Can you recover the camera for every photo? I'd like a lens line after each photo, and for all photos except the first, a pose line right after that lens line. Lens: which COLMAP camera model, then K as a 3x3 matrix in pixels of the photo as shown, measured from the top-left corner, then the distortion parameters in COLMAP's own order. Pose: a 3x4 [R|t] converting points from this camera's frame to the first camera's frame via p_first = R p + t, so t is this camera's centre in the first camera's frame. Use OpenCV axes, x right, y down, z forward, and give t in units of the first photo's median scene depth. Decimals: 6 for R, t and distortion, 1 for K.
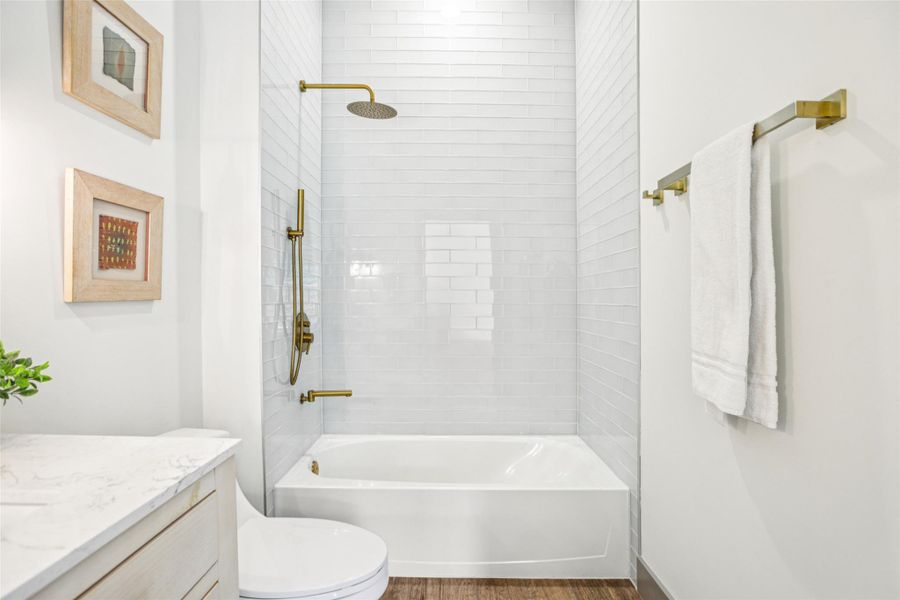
lens RADIAL K [[436.4, 0, 457.0], [0, 436.4, 300.8], [0, 0, 1]] dist [-0.046449, 0.025088]
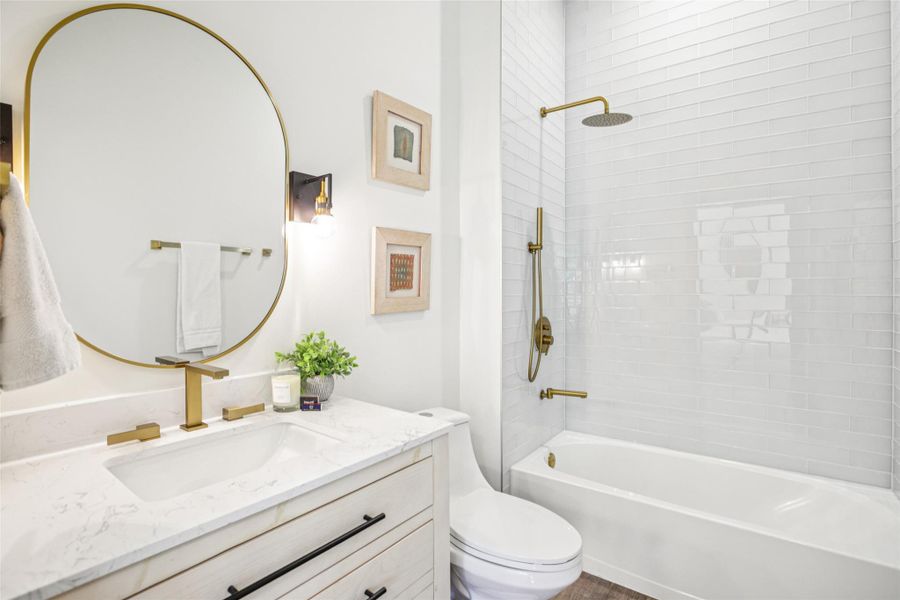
lens RADIAL K [[446.2, 0, 452.5], [0, 446.2, 278.2], [0, 0, 1]] dist [-0.028008, 0.000299]
pose [[0.804185, -0.020440, -0.594027, 0.204352], [0.003331, 0.999548, -0.029884, -0.057588], [0.594370, 0.022054, 0.803890, -0.091159]]
